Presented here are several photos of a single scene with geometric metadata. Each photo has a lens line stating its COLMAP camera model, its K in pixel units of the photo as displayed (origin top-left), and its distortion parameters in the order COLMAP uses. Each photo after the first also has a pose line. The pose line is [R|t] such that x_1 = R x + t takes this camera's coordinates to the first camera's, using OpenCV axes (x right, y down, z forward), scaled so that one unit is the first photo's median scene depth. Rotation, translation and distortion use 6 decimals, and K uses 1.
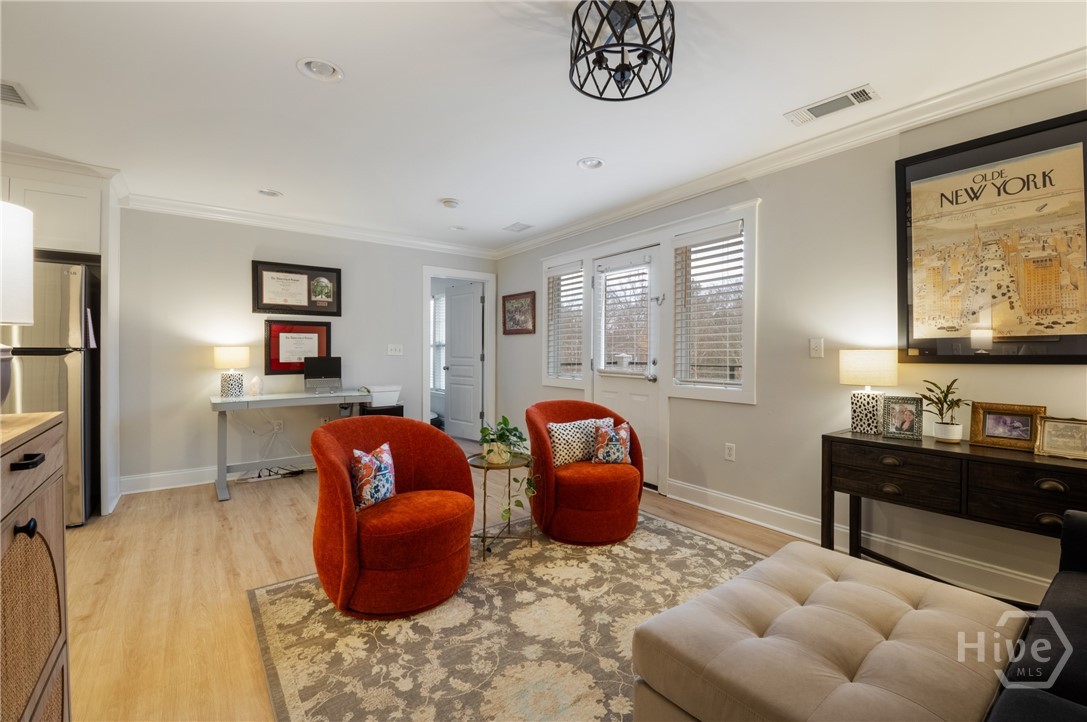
lens RADIAL K [[468.8, 0, 559.8], [0, 468.8, 355.4], [0, 0, 1]] dist [0.000741, -0.005190]
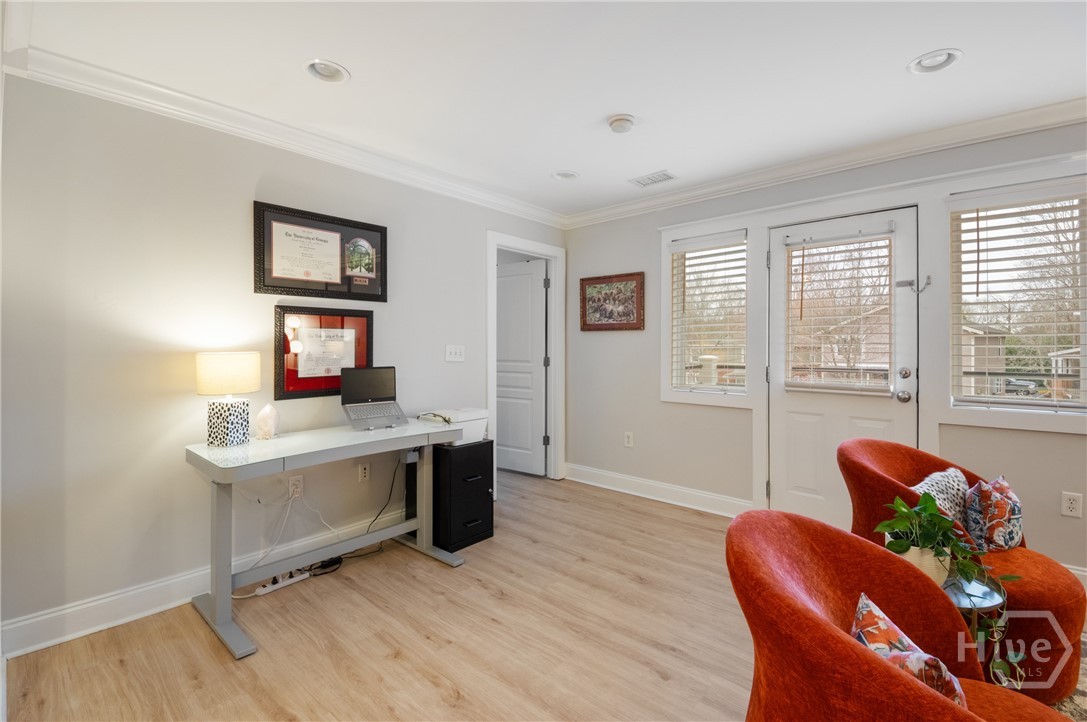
lens RADIAL K [[474.6, 0, 544.3], [0, 474.6, 345.2], [0, 0, 1]] dist [0.000956, -0.010923]
pose [[0.981625, -0.000591, 0.190820, -0.600268], [0.002117, 0.999967, -0.007794, -0.030452], [-0.190809, 0.008055, 0.981594, 0.521348]]
